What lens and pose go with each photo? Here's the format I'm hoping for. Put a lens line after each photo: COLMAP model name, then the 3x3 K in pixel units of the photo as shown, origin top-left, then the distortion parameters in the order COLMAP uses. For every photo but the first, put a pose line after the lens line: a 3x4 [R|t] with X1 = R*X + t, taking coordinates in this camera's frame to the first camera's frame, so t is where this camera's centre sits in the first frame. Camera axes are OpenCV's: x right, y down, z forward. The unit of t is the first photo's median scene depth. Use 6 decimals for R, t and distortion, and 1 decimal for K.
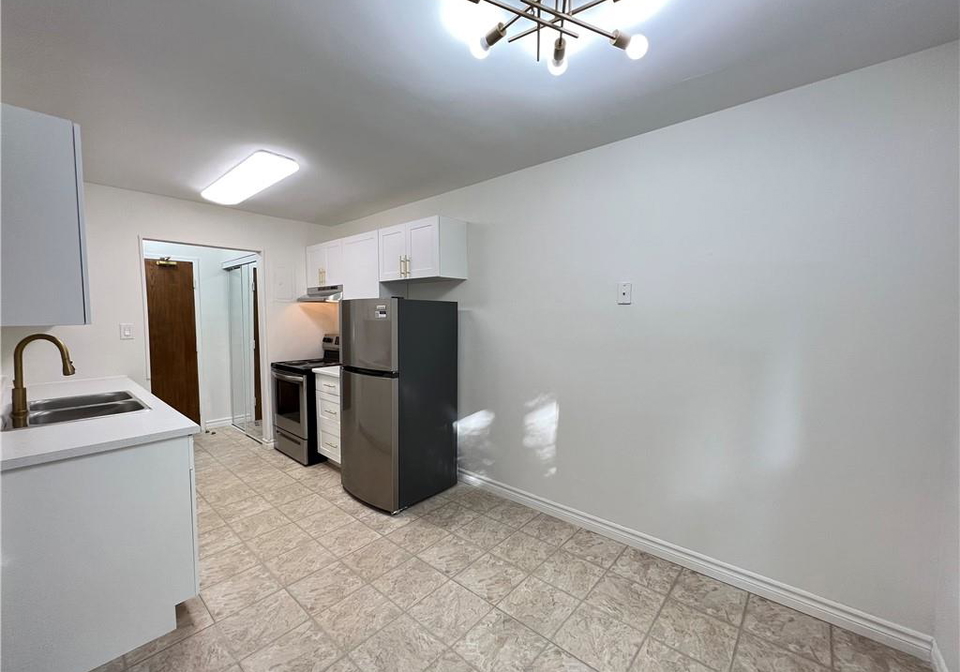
lens RADIAL K [[389.6, 0, 483.5], [0, 389.6, 336.8], [0, 0, 1]] dist [-0.002969, 0.000383]
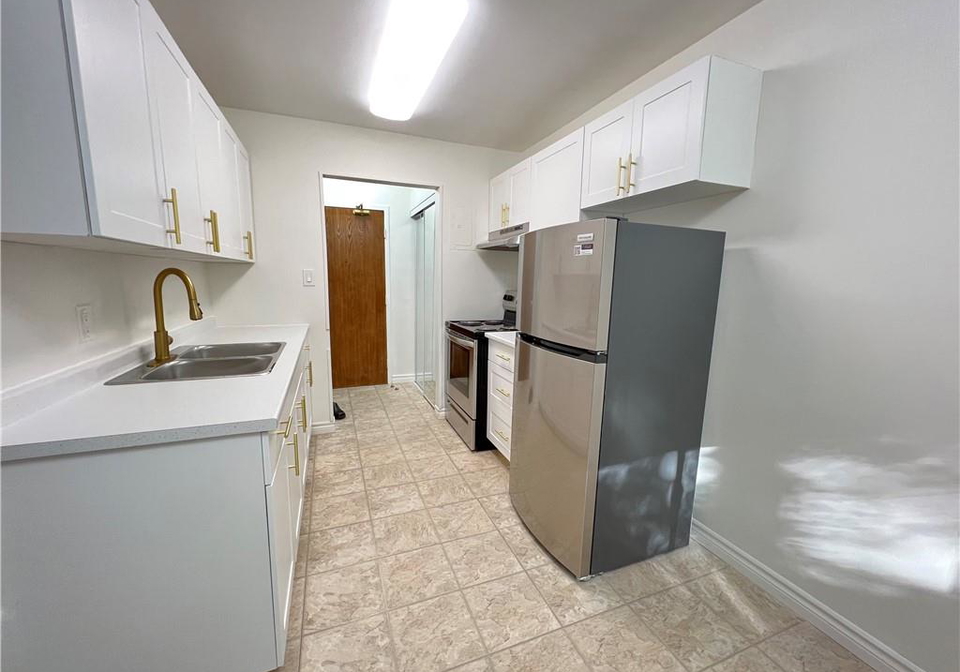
lens RADIAL K [[389.6, 0, 478.2], [0, 389.6, 337.4], [0, 0, 1]] dist [-0.002969, 0.000383]
pose [[0.882993, 0.087476, -0.461163, -0.108623], [-0.045643, 0.993826, 0.101123, 0.016046], [0.467162, -0.068242, 0.881534, 0.358959]]
